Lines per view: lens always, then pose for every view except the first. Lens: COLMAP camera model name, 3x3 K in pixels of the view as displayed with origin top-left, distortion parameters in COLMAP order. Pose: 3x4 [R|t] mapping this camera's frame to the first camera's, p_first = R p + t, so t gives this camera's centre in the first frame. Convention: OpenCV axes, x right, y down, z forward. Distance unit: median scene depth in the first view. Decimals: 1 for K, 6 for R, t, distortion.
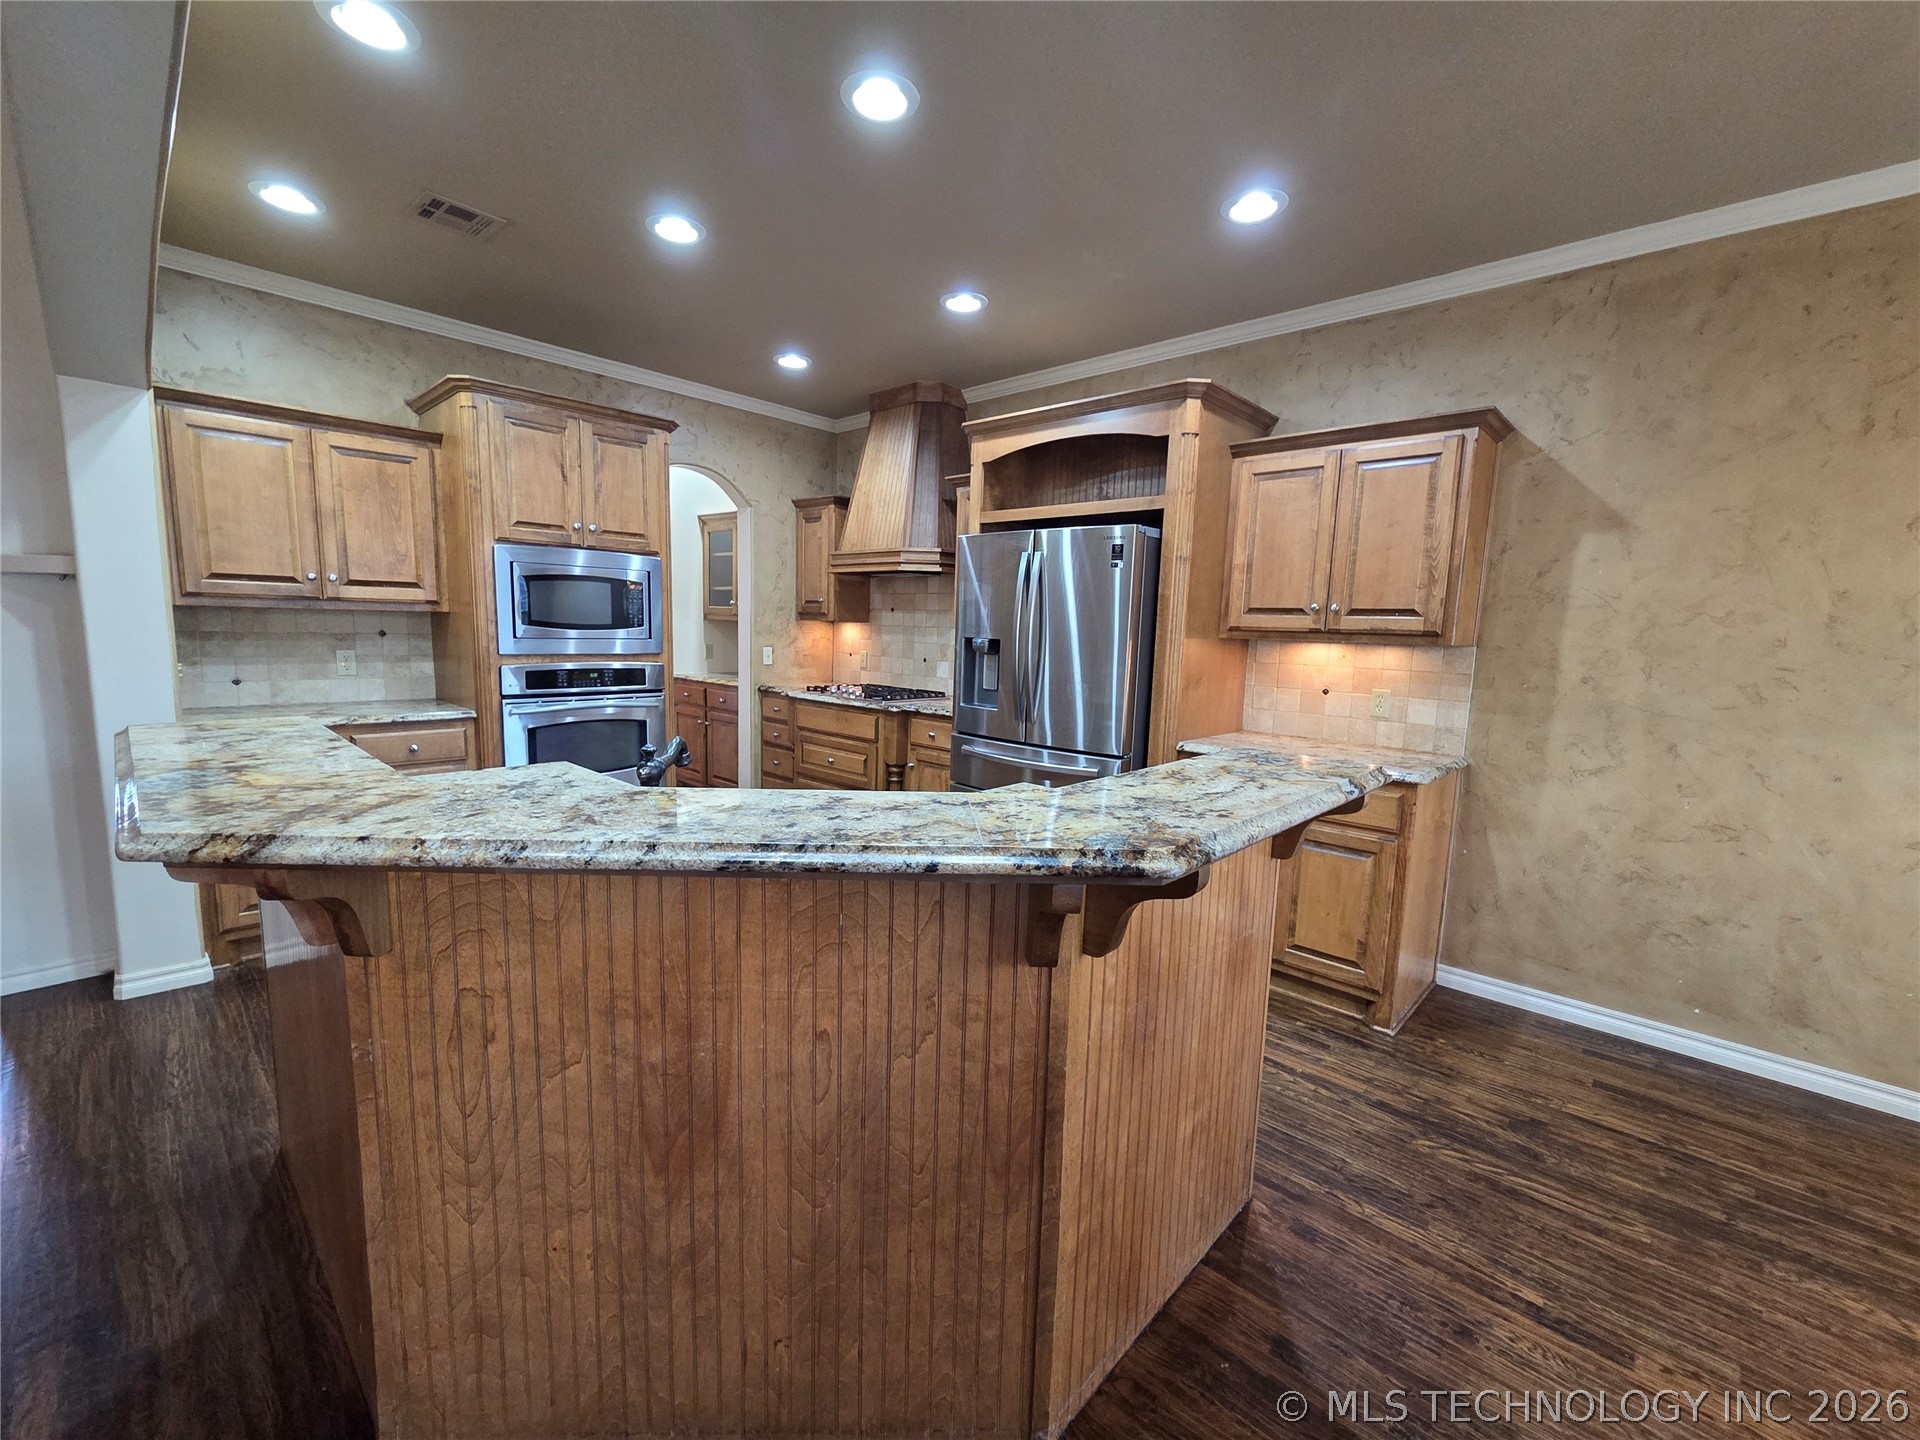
lens RADIAL K [[791.0, 0, 946.9], [0, 791.0, 730.3], [0, 0, 1]] dist [0.002947, -0.000215]
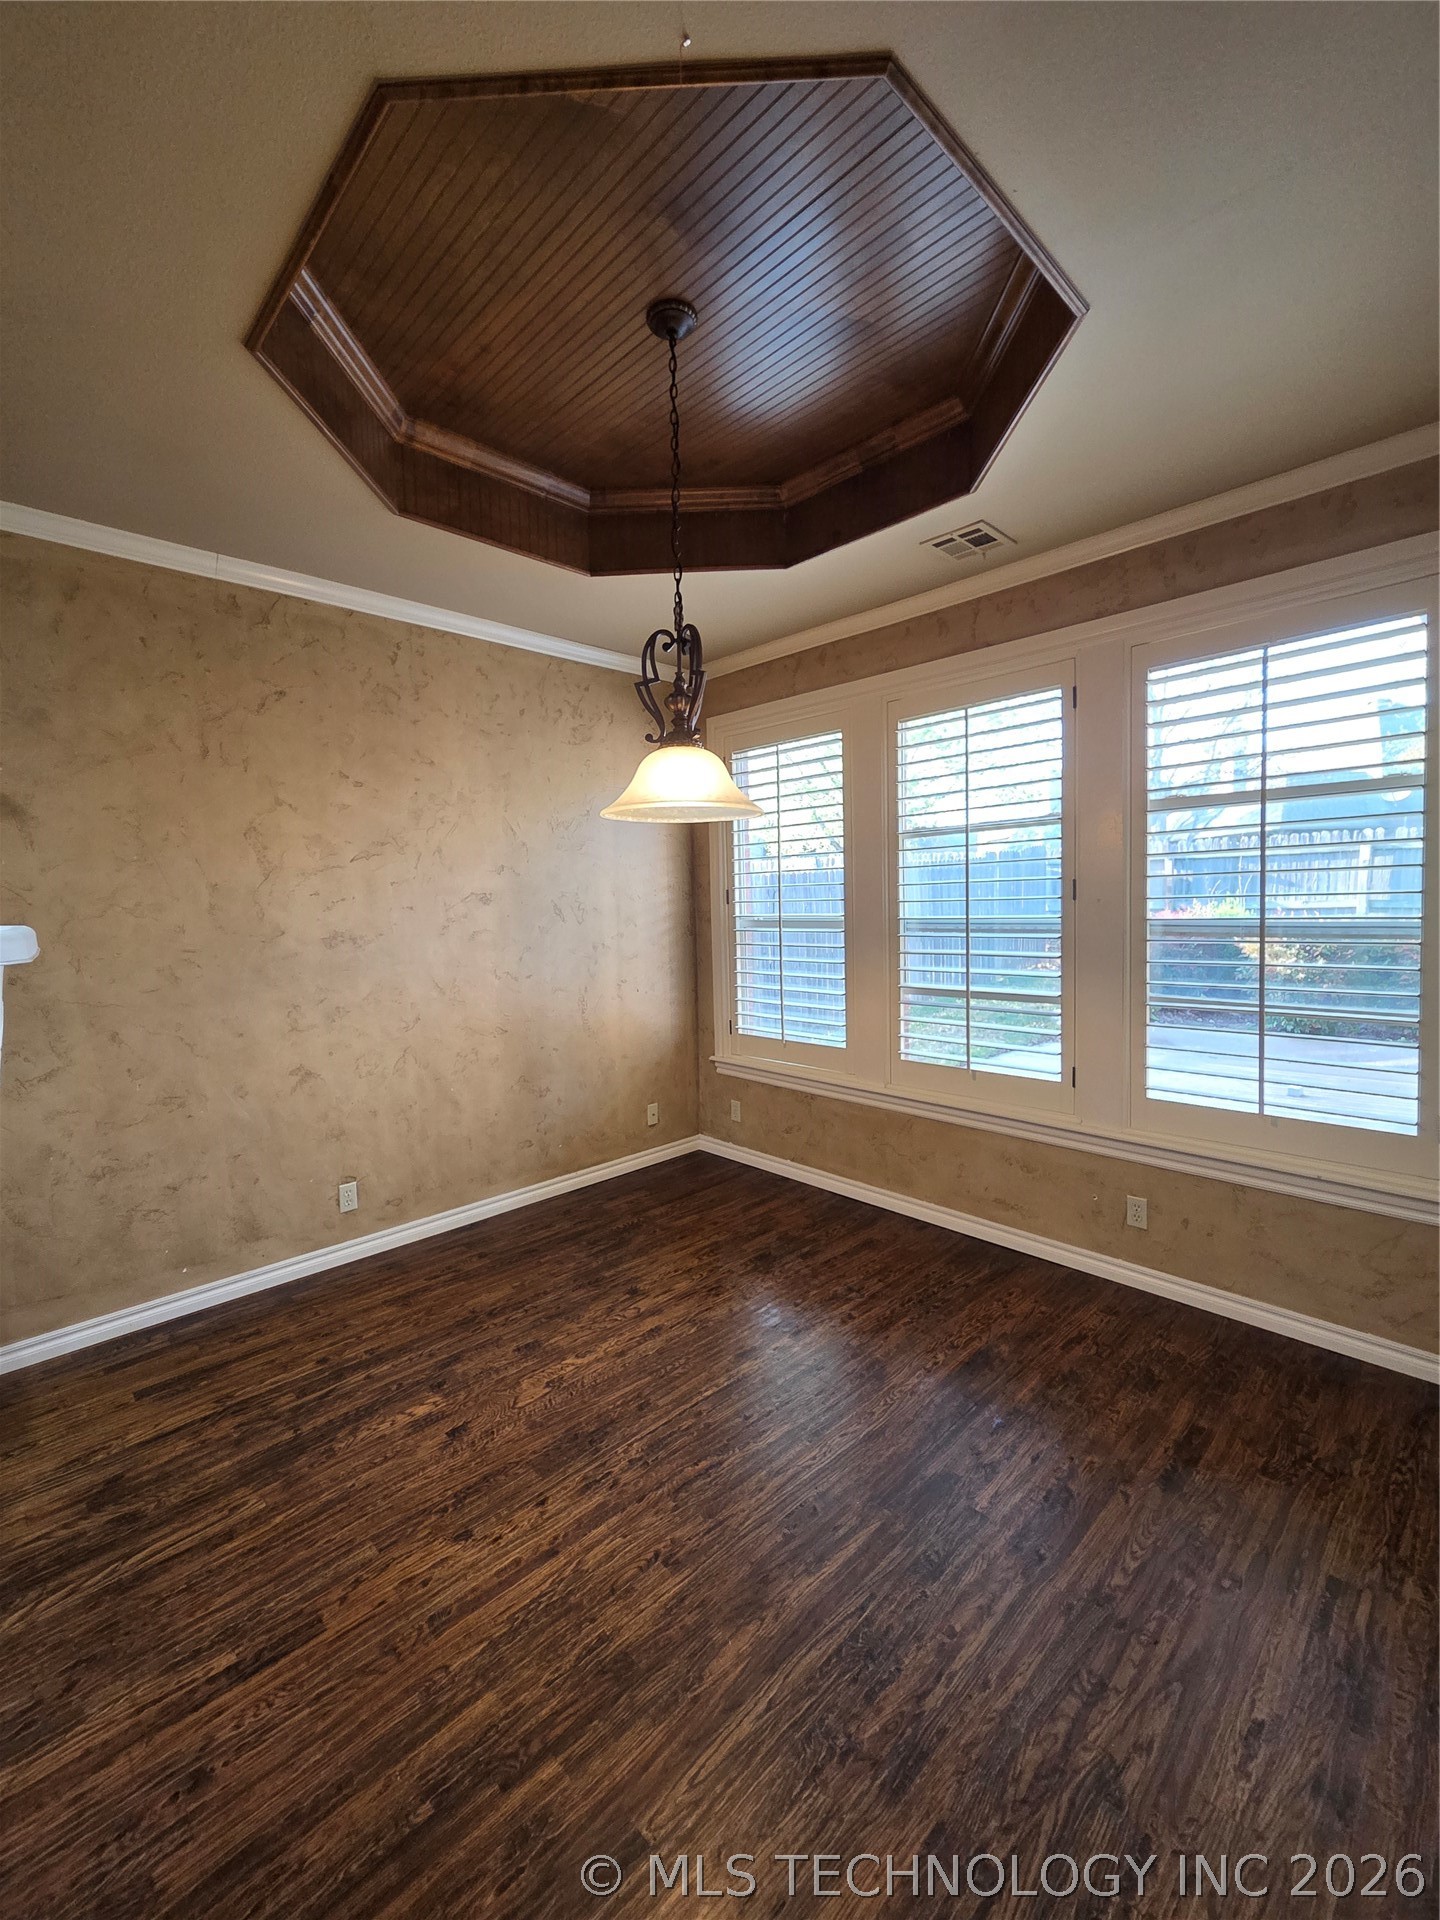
lens RADIAL K [[791.0, 0, 710.4], [0, 791.0, 945.4], [0, 0, 1]] dist [0.002947, -0.000215]
pose [[0.049767, -0.088634, 0.994820, -0.040391], [0.152963, 0.984980, 0.080105, -0.048438], [-0.986978, 0.148184, 0.062577, 0.141100]]
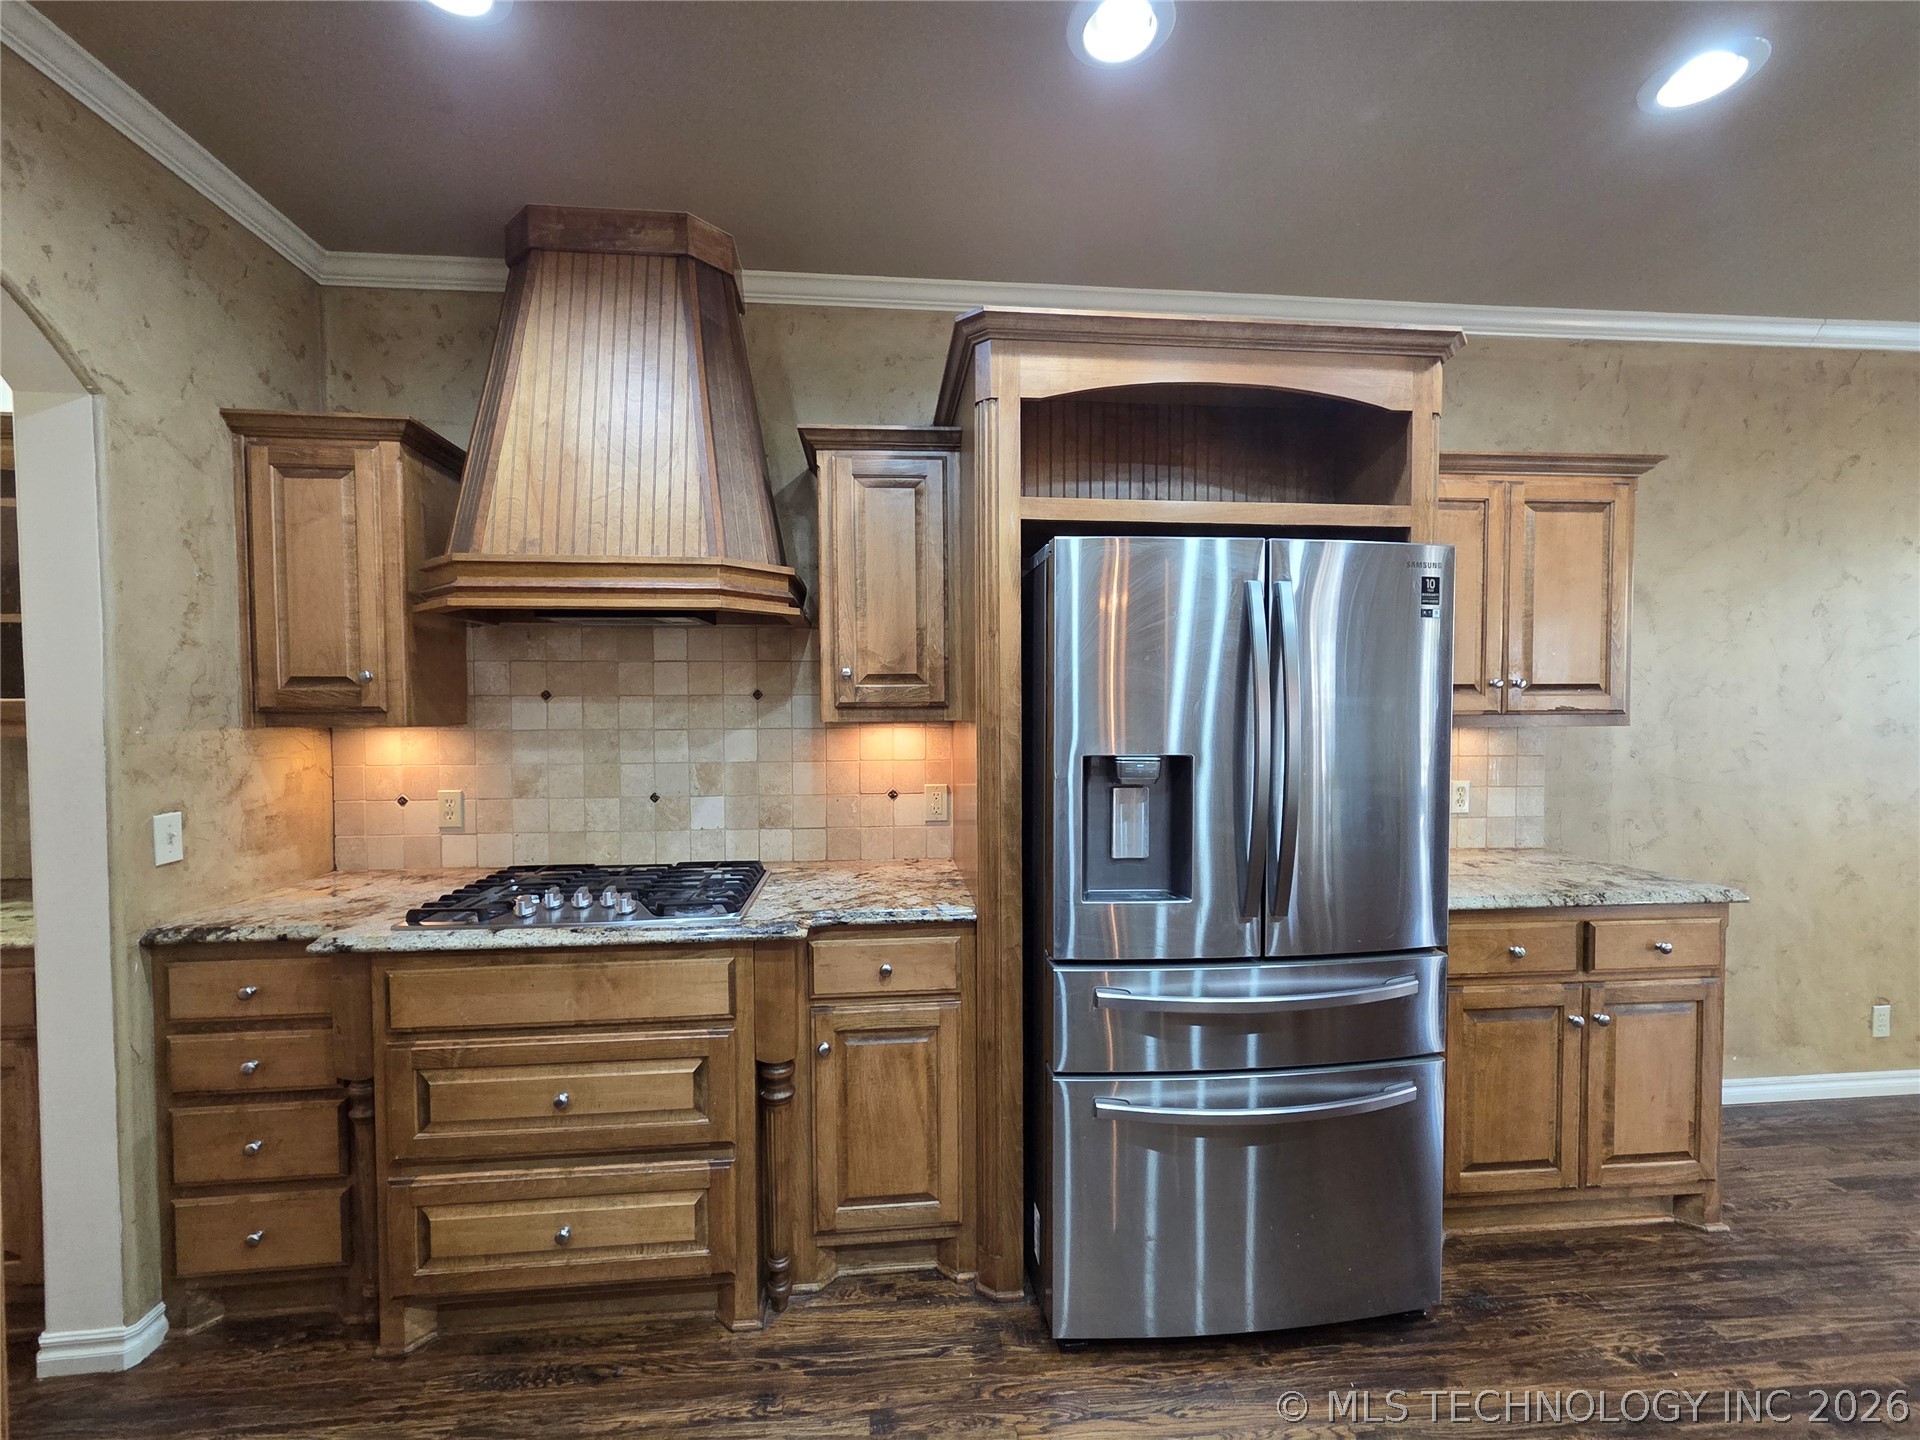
lens RADIAL K [[791.0, 0, 947.1], [0, 791.0, 729.9], [0, 0, 1]] dist [0.002947, -0.000215]
pose [[0.660783, -0.056168, 0.748473, -0.435953], [0.123819, 0.991691, -0.034892, -0.146459], [-0.740294, 0.115731, 0.662247, 0.875688]]
